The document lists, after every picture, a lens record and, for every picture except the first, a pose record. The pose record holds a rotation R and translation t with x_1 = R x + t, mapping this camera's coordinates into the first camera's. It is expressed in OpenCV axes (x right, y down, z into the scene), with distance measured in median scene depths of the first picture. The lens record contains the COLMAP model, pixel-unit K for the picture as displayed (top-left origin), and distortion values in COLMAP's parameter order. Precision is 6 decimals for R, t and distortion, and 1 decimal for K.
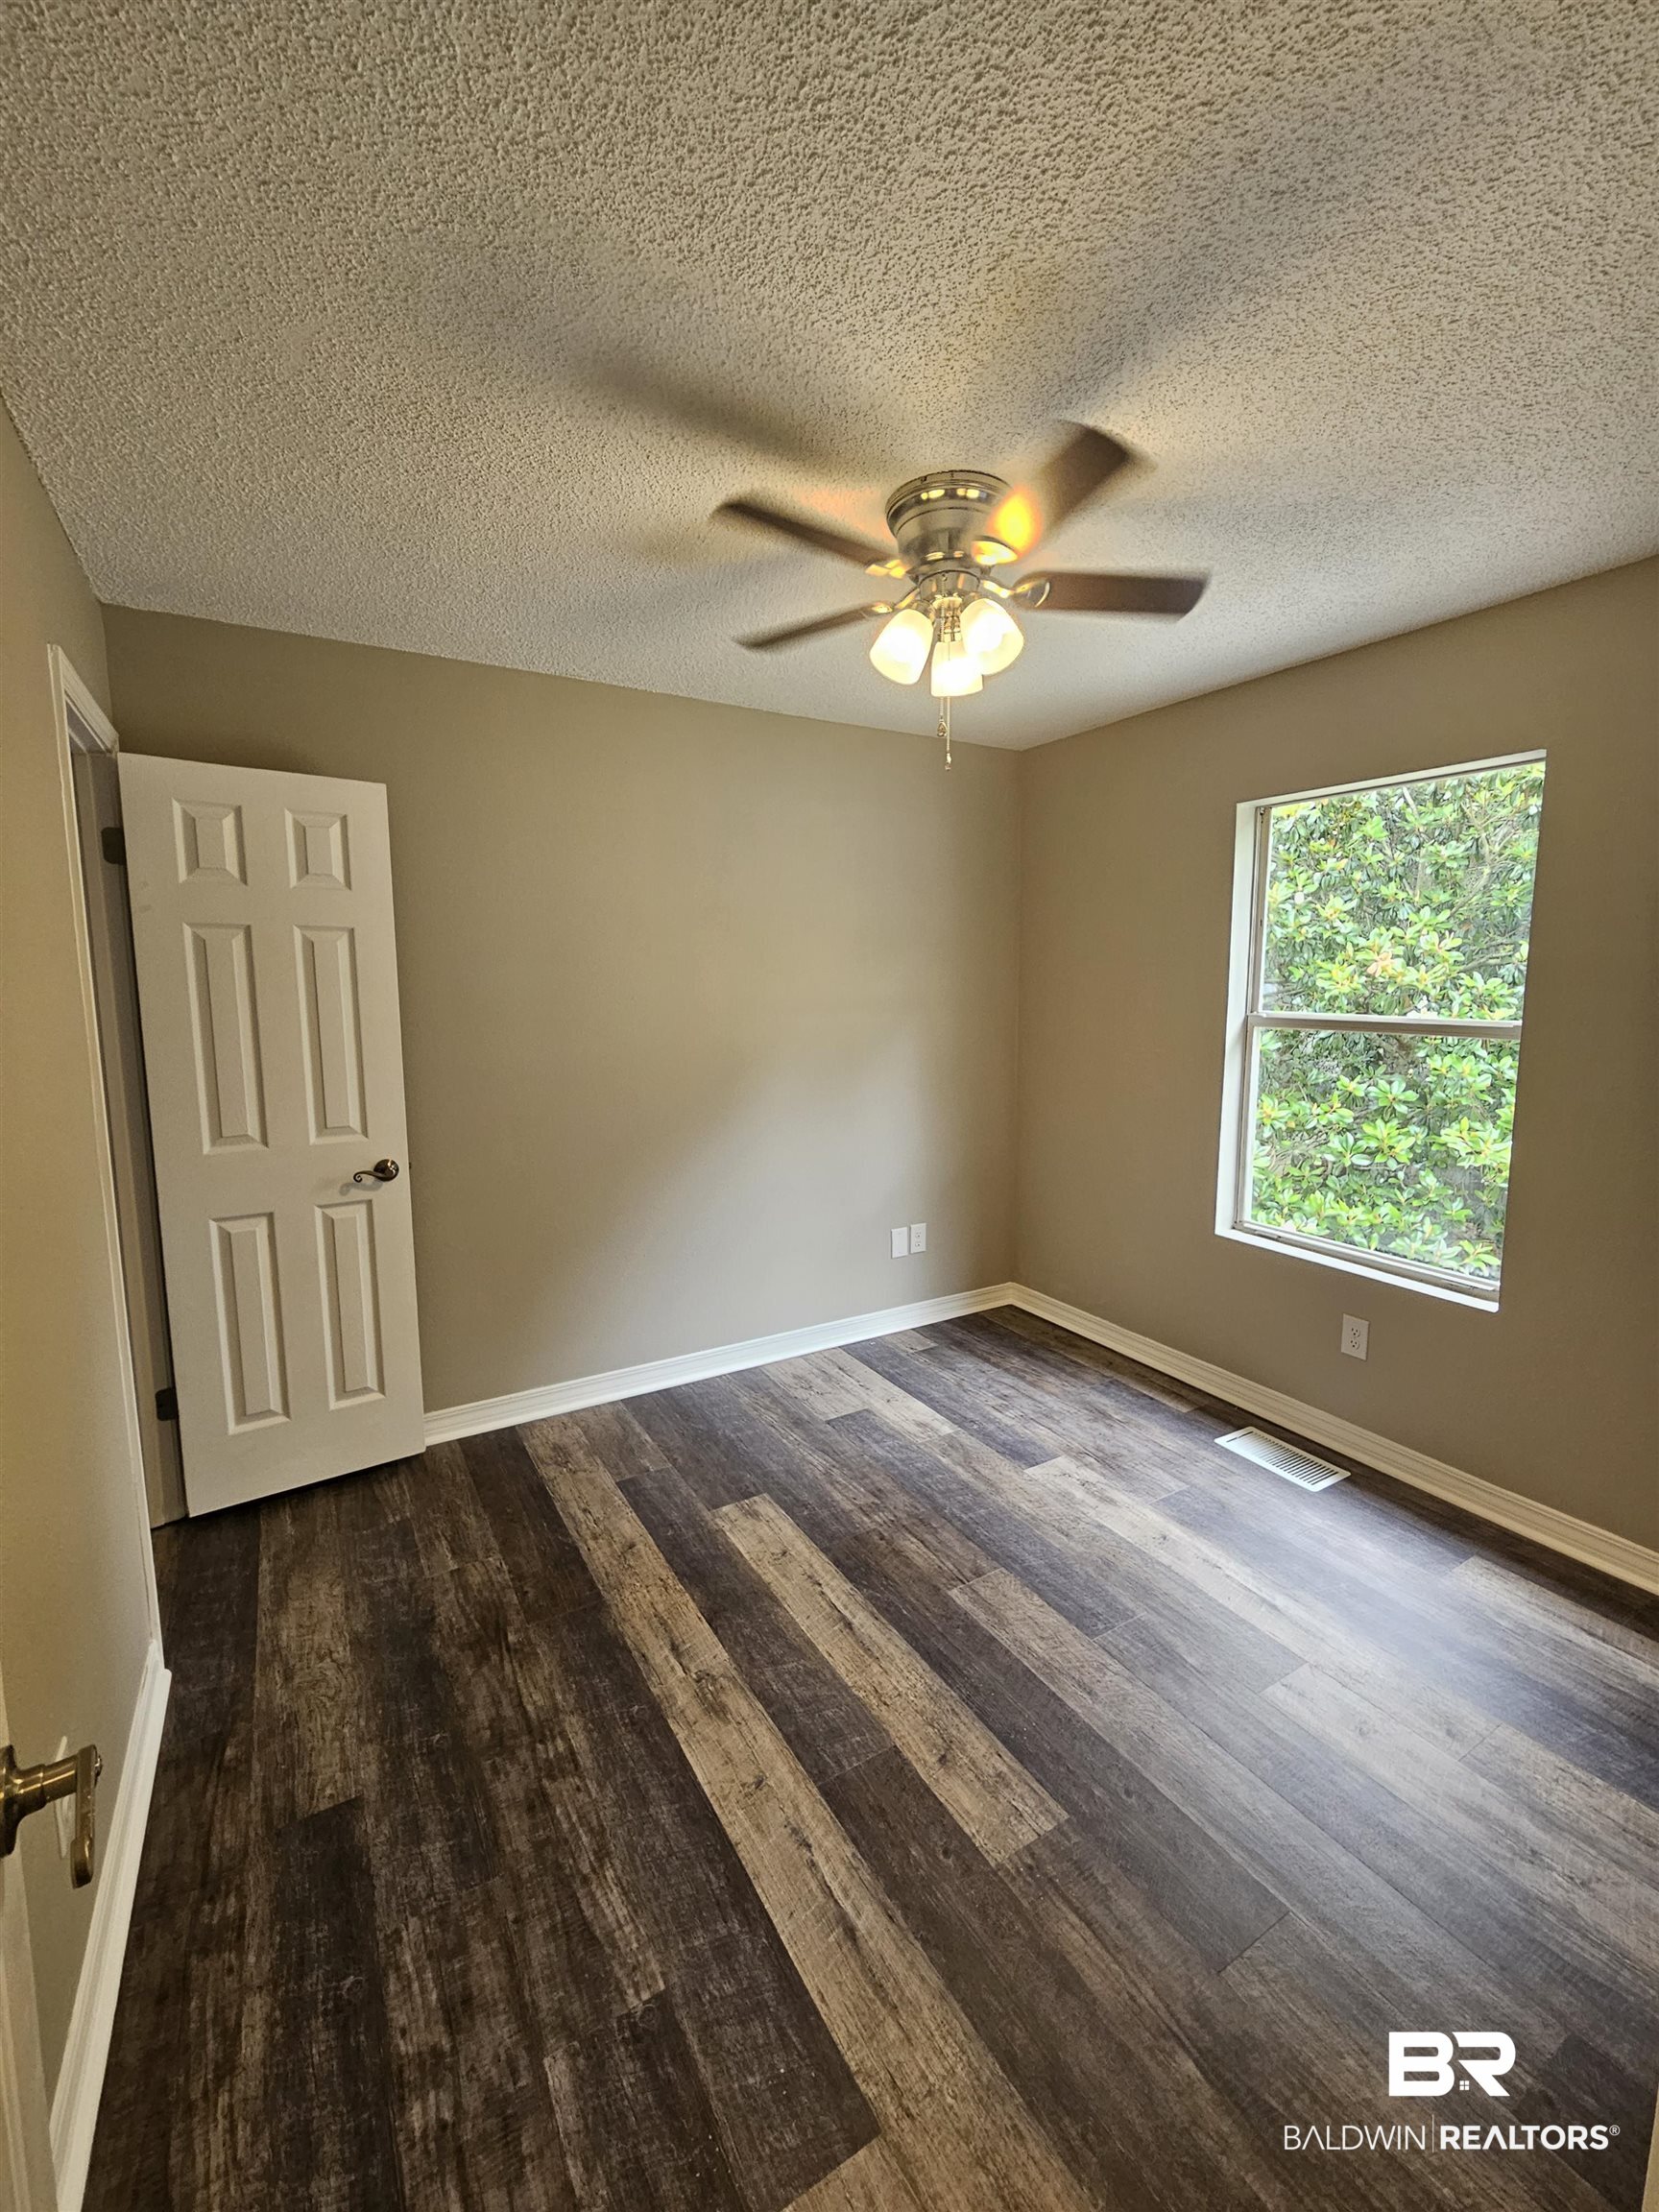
lens RADIAL K [[910.9, 0, 836.7], [0, 910.9, 1102.8], [0, 0, 1]] dist [0.000410, -0.000832]
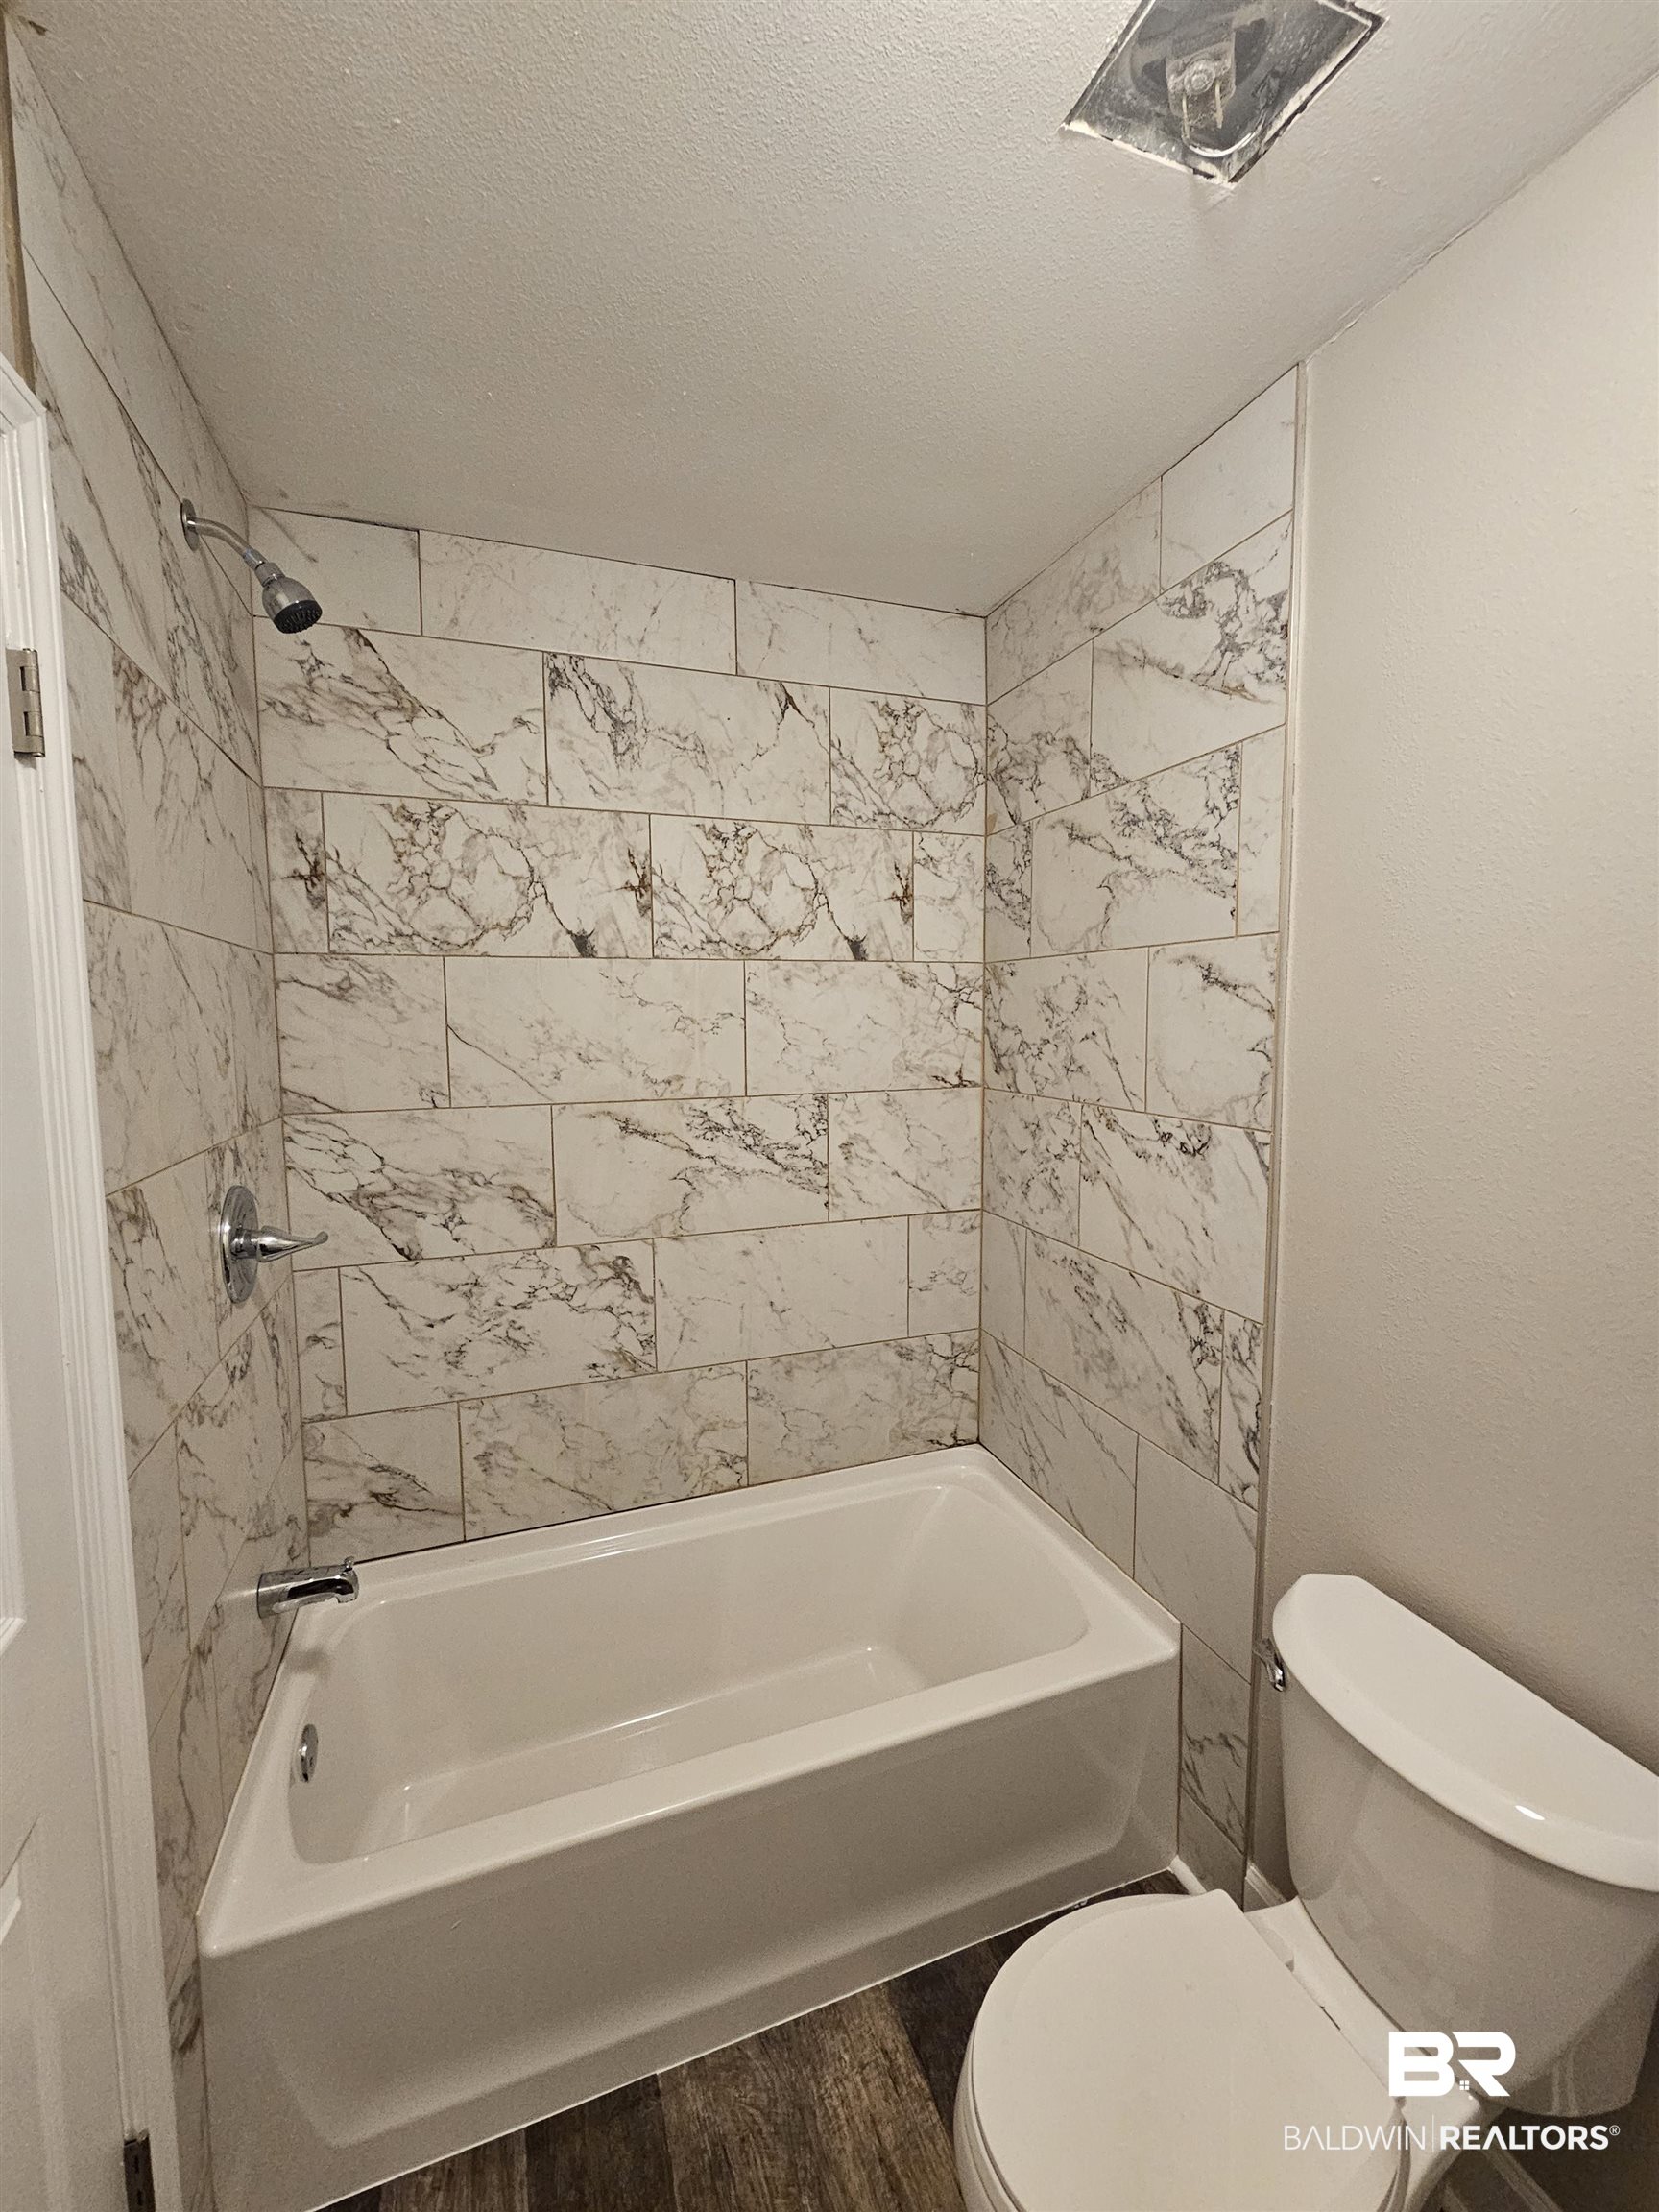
lens RADIAL K [[910.9, 0, 831.5], [0, 910.9, 1101.5], [0, 0, 1]] dist [0.000410, -0.000832]
pose [[-0.982121, -0.005714, 0.188166, -0.057817], [0.033731, 0.978021, 0.205759, -0.254884], [-0.185206, 0.208427, -0.960342, 1.796911]]
